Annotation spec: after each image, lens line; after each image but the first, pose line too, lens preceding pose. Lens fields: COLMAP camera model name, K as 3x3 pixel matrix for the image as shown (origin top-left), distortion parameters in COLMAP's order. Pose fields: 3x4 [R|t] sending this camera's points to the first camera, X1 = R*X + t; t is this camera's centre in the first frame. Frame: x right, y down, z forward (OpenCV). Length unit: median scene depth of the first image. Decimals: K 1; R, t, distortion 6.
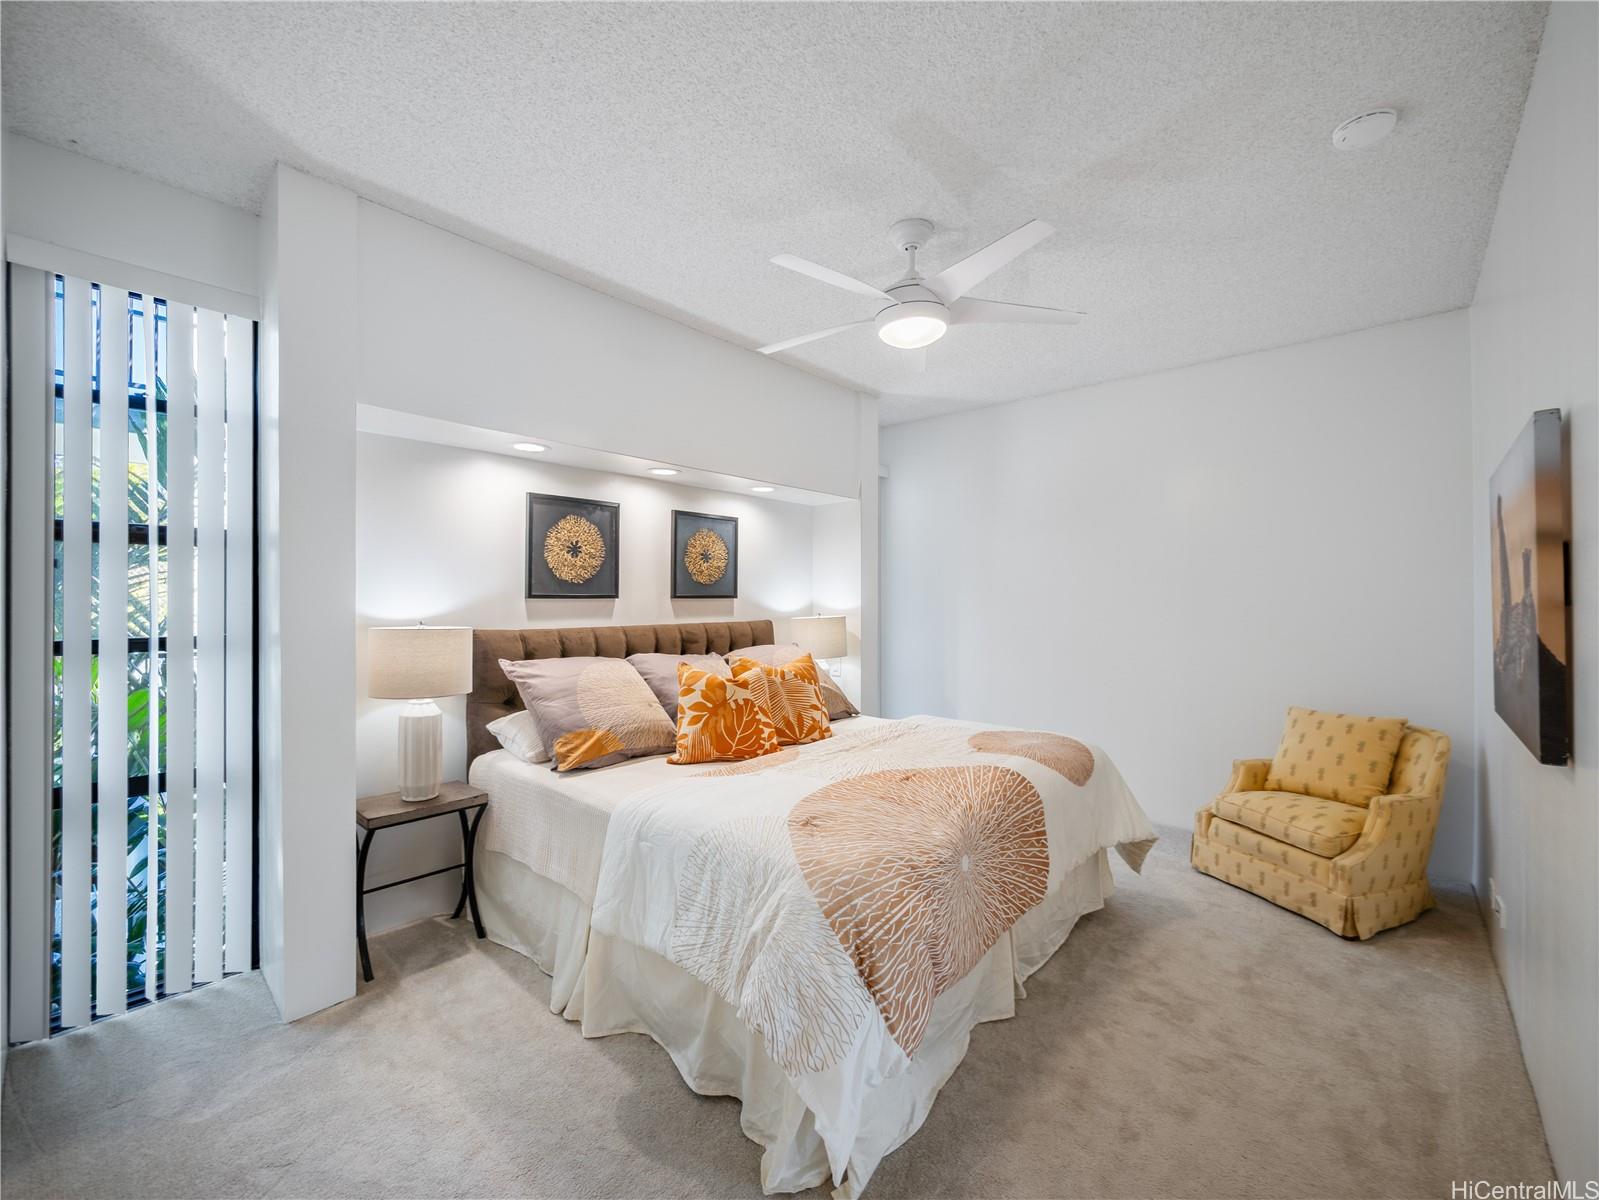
lens RADIAL K [[668.7, 0, 775.9], [0, 668.7, 605.1], [0, 0, 1]] dist [-0.002328, -0.000163]
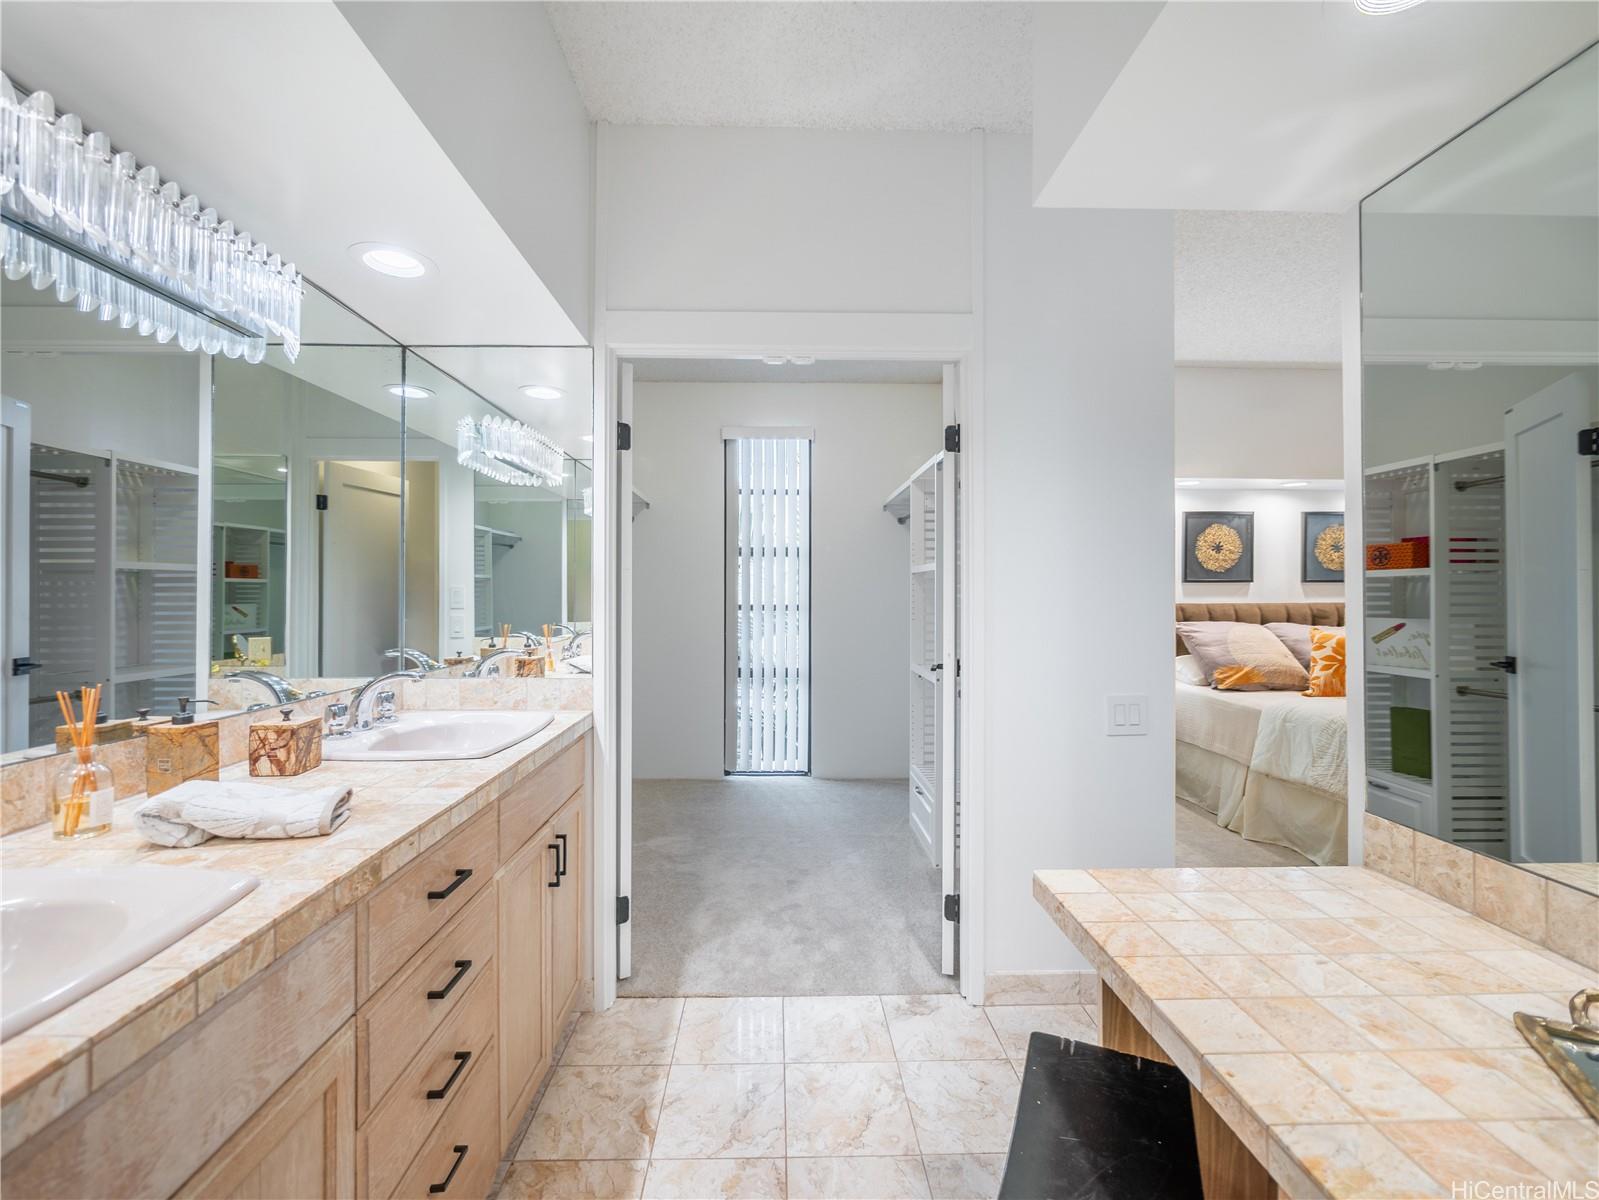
lens RADIAL K [[663.2, 0, 796.9], [0, 663.2, 590.3], [0, 0, 1]] dist [-0.003072, -0.000346]
pose [[0.702247, -0.003439, -0.711925, 0.075615], [-0.002881, 0.999966, -0.007673, 0.021362], [0.711928, 0.007440, 0.702213, -0.657696]]
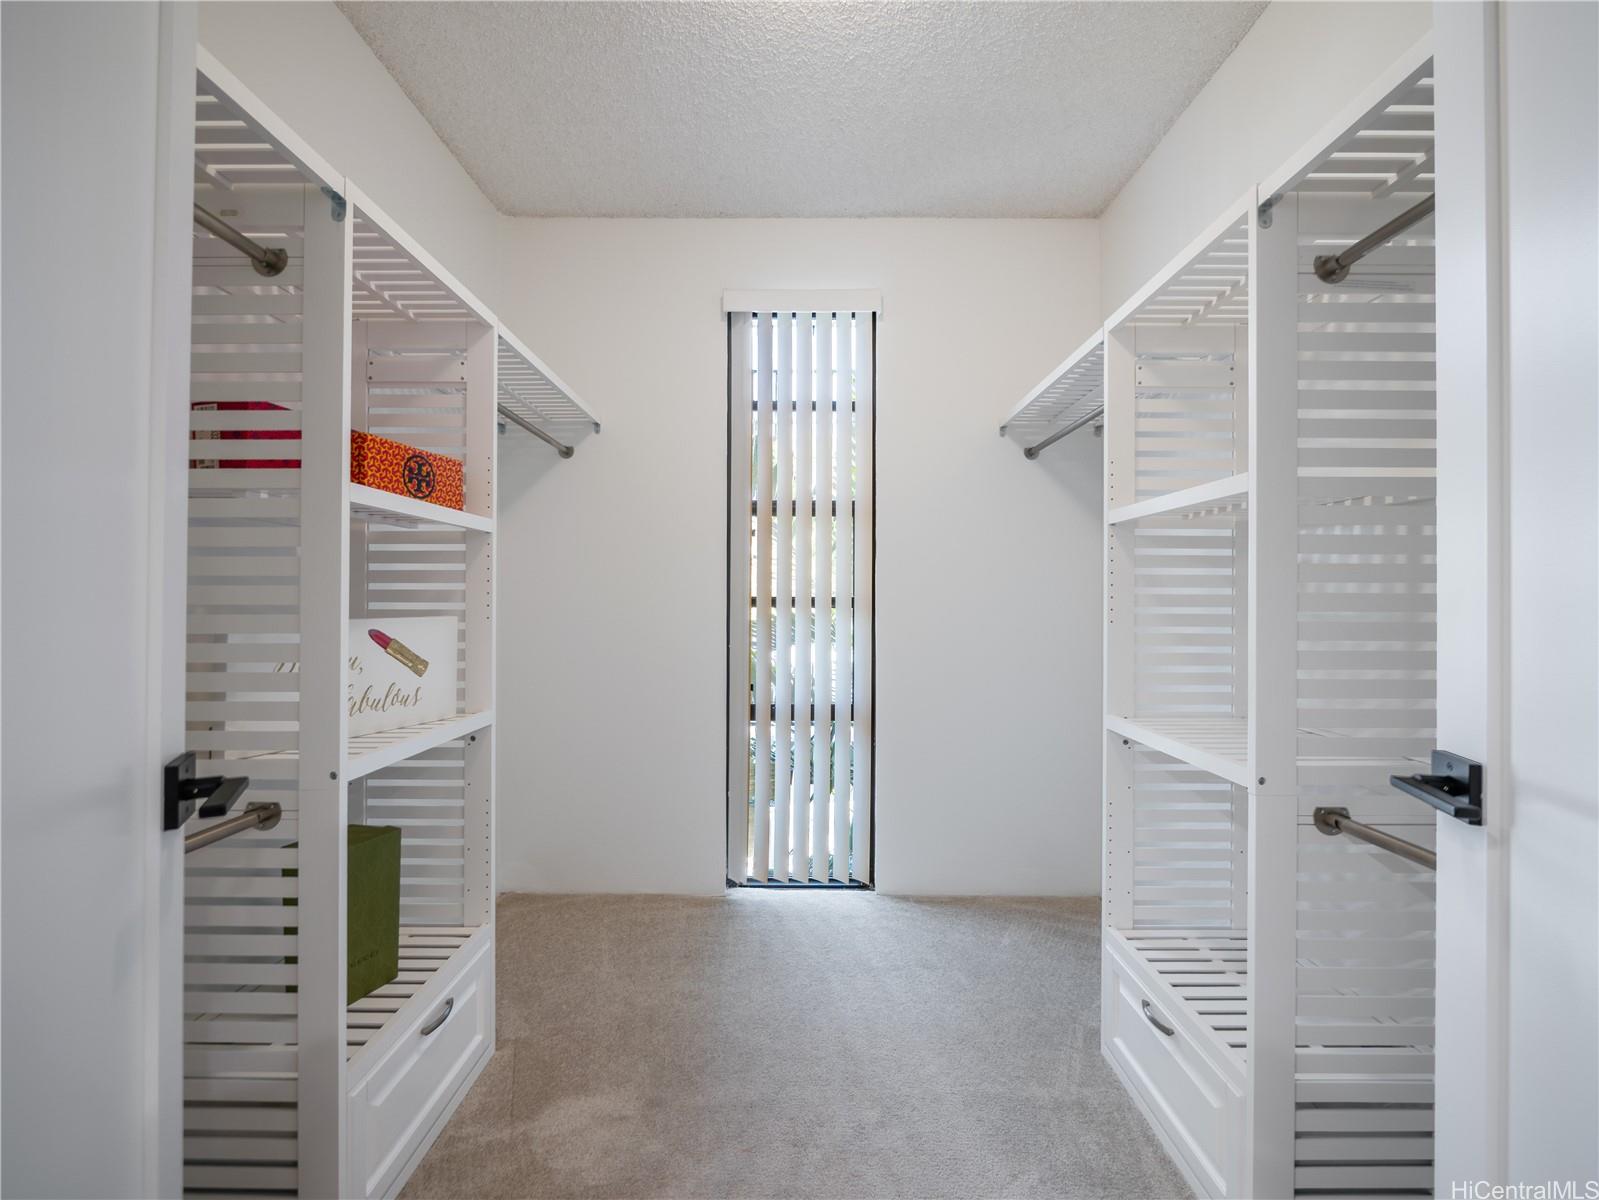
lens RADIAL K [[670.1, 0, 786.0], [0, 670.1, 596.0], [0, 0, 1]] dist [0.000485, -0.000197]
pose [[0.665400, 0.005400, -0.746468, -0.359529], [-0.006408, 0.999978, 0.001522, 0.039877], [0.746460, 0.003771, 0.665420, -0.281490]]
